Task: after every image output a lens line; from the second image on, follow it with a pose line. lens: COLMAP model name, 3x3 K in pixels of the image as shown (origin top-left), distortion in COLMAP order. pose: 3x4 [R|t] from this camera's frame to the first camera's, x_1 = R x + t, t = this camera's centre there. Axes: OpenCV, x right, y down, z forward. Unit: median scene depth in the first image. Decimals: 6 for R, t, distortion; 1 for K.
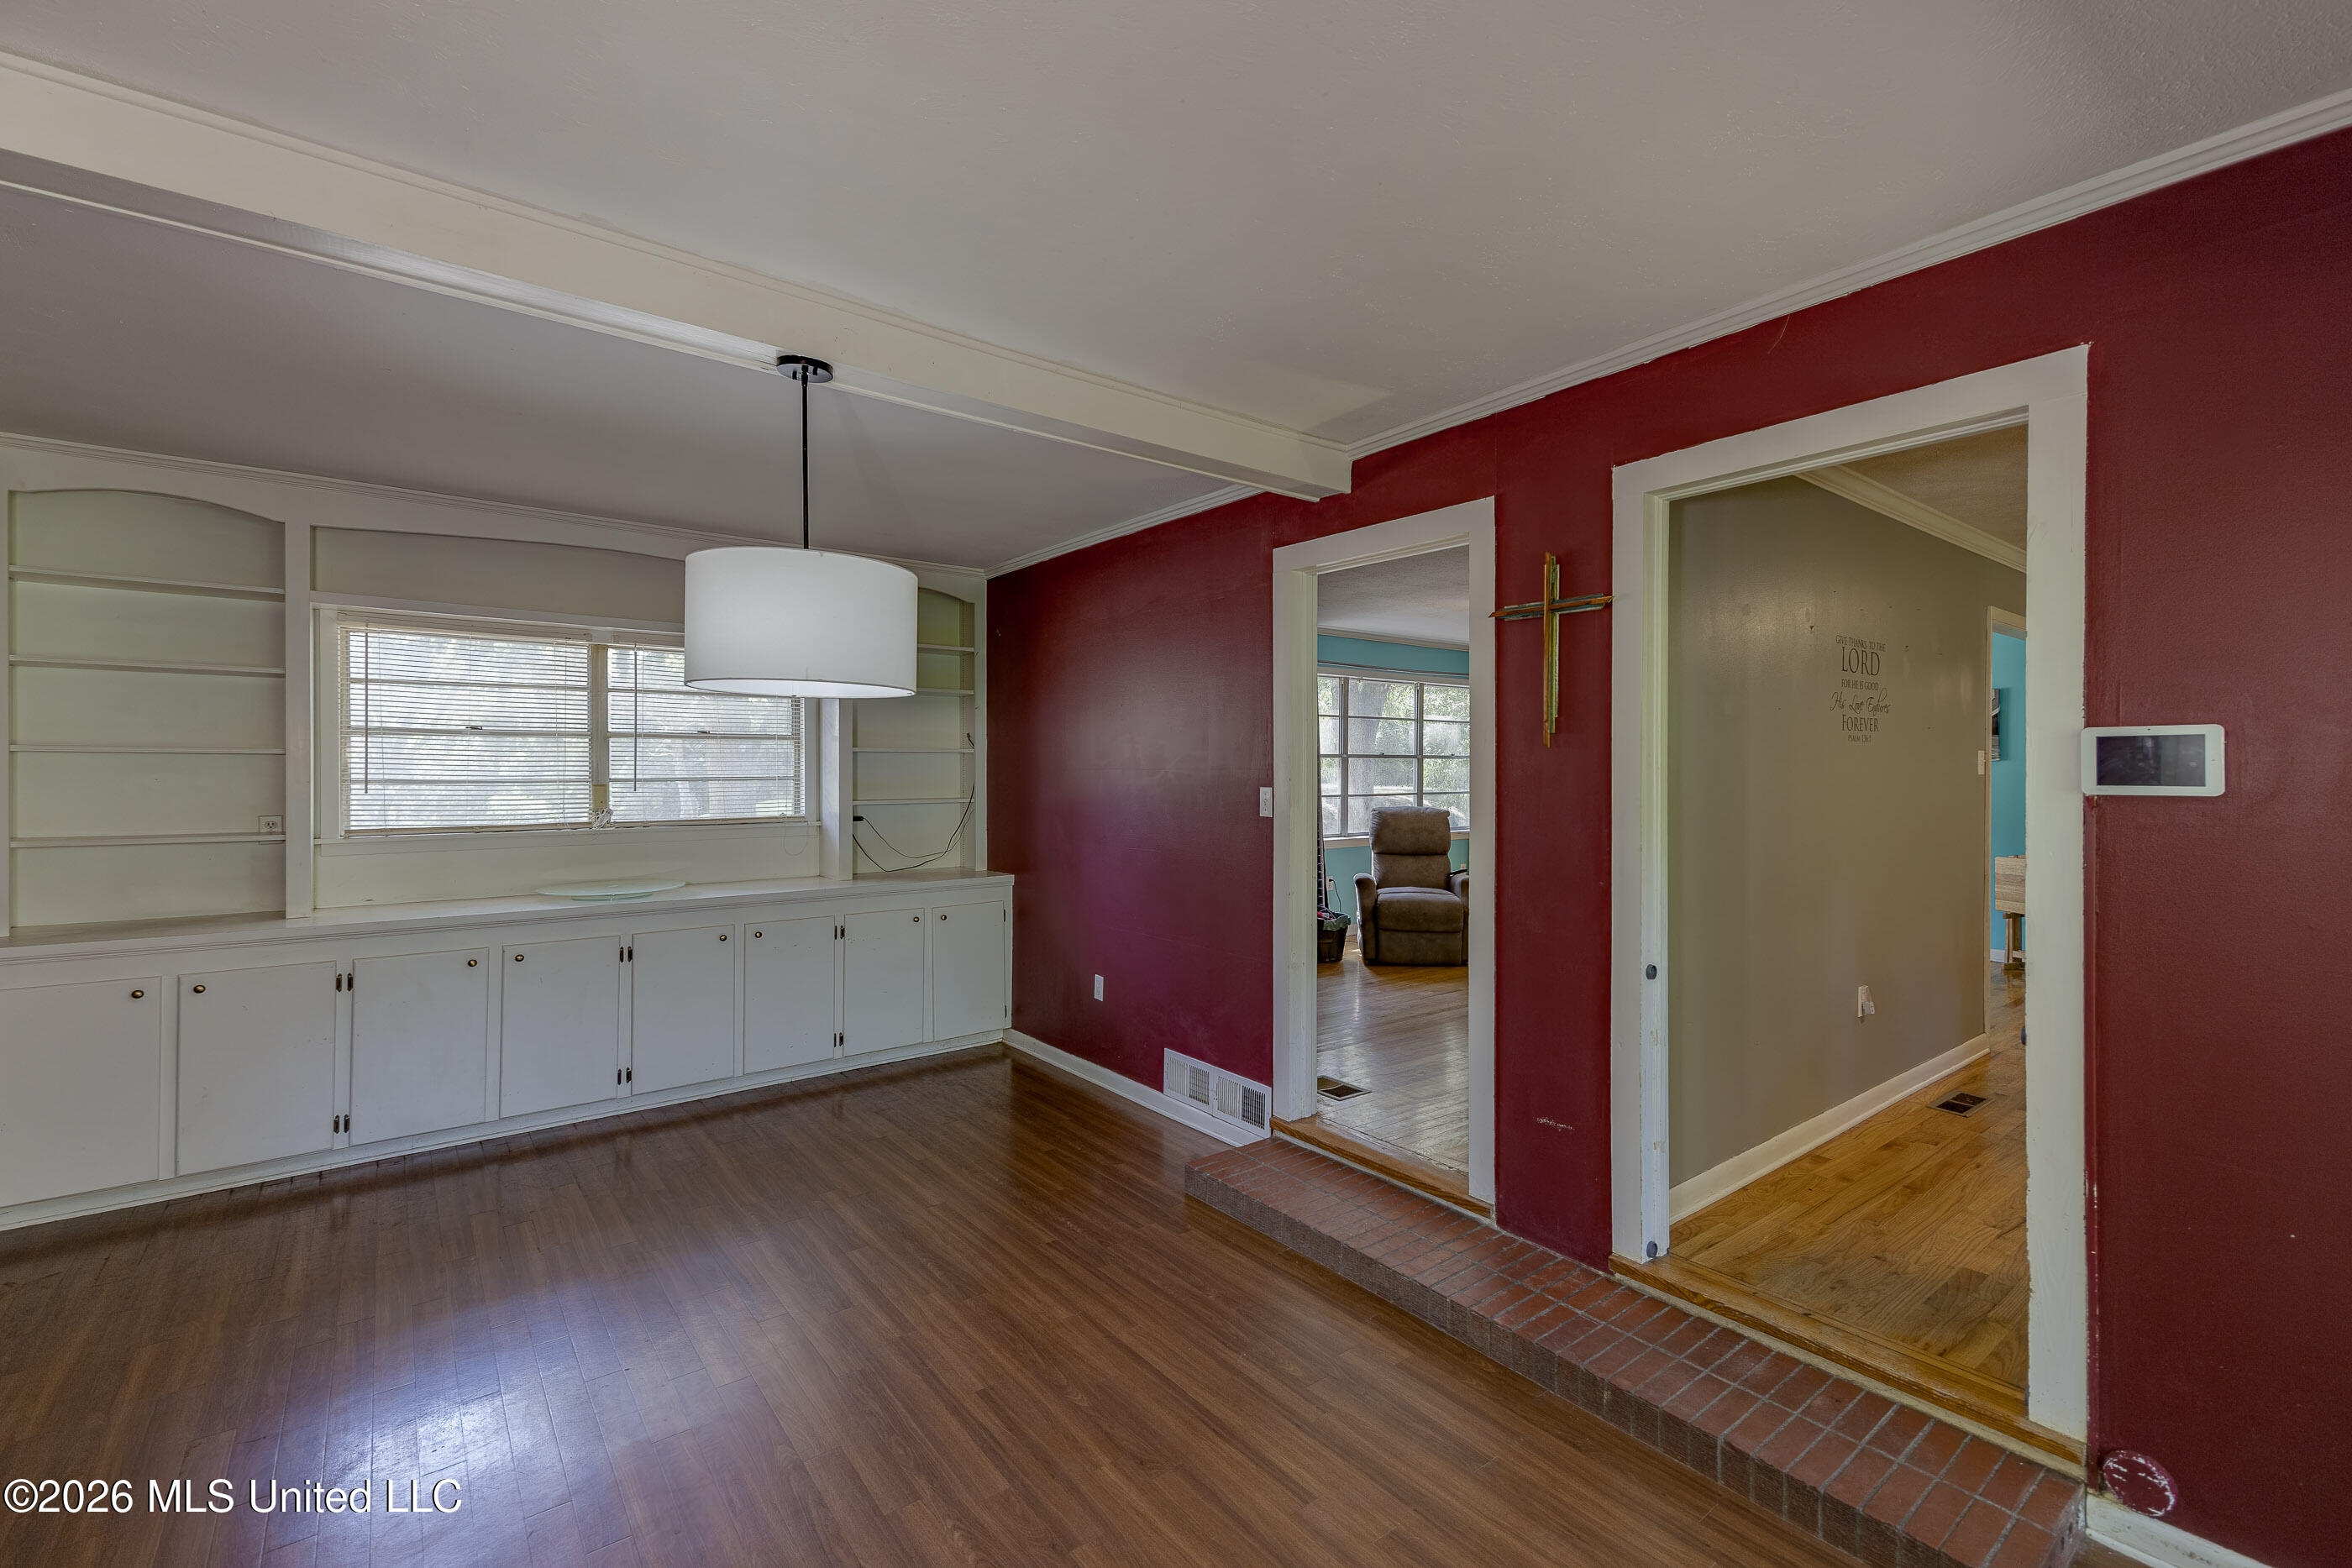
lens RADIAL K [[993.1, 0, 1183.3], [0, 993.1, 766.2], [0, 0, 1]] dist [-0.000505, -0.000196]
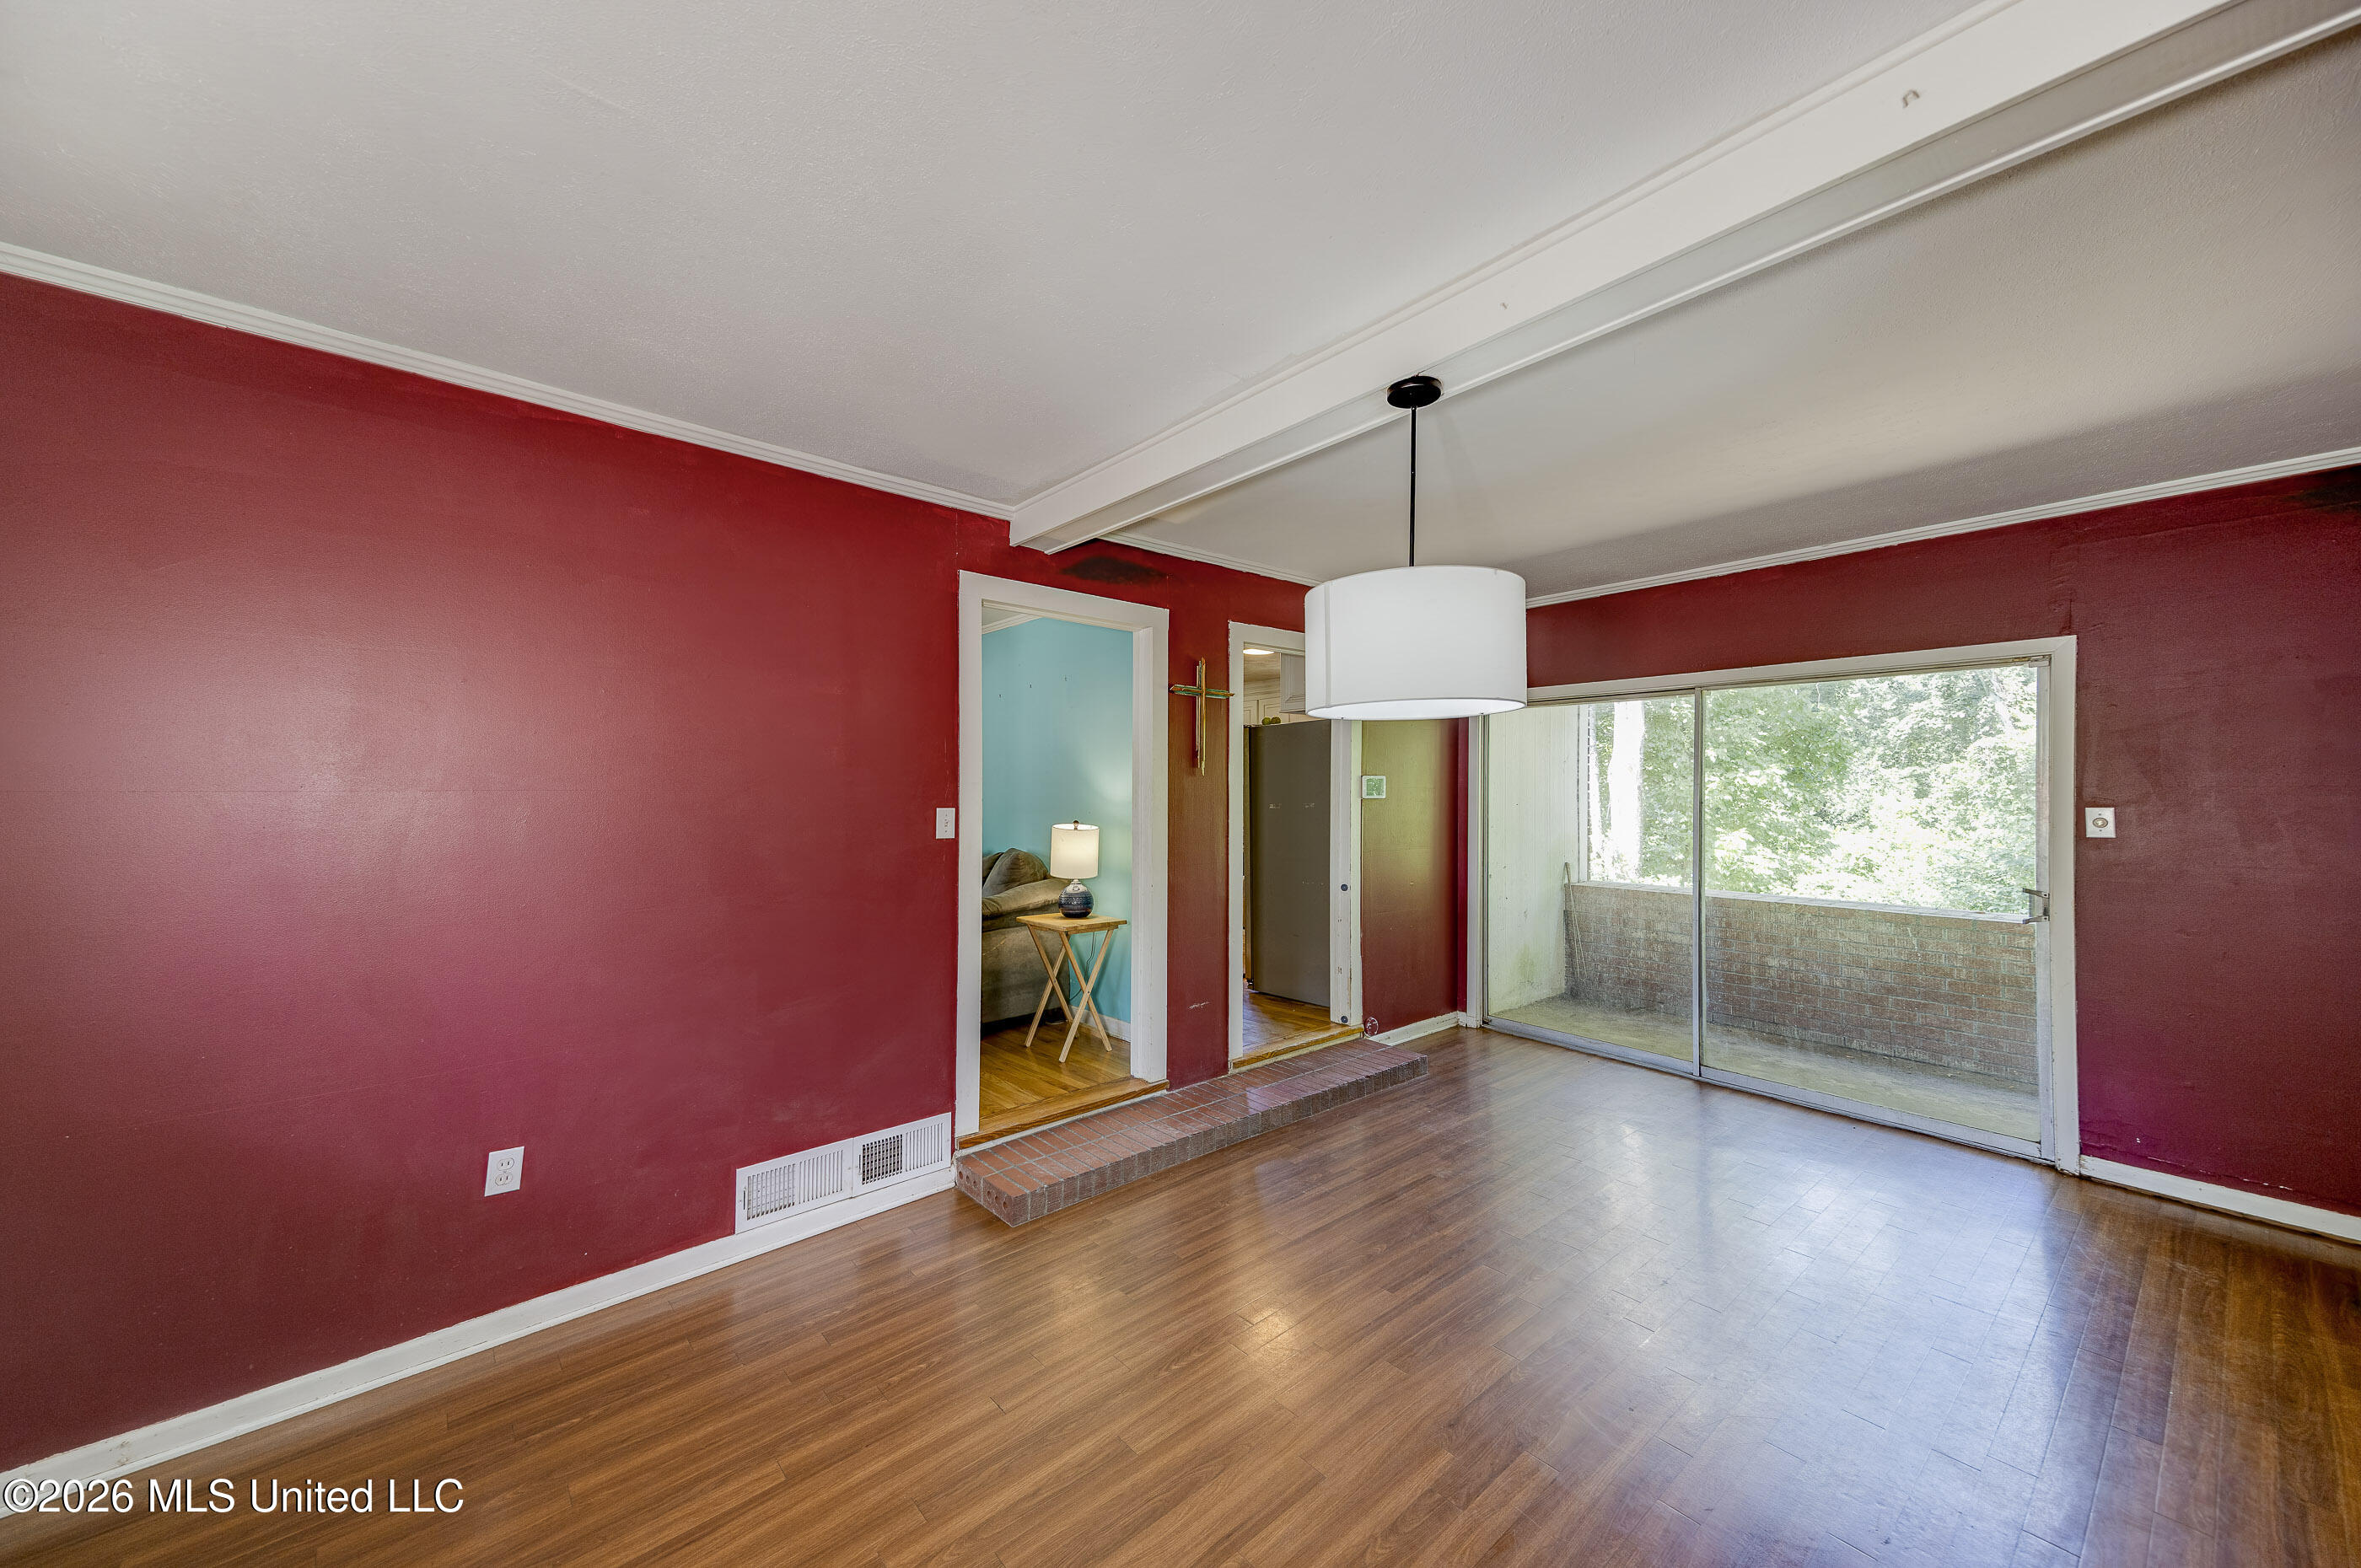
lens RADIAL K [[886.3, 0, 1180.5], [0, 886.3, 784.0], [0, 0, 1]] dist [0.000408, -0.000012]
pose [[-0.051524, 0.004258, 0.998663, -0.742560], [-0.000049, 0.999991, -0.004266, 0.000716], [-0.998672, -0.000269, -0.051524, 0.754829]]
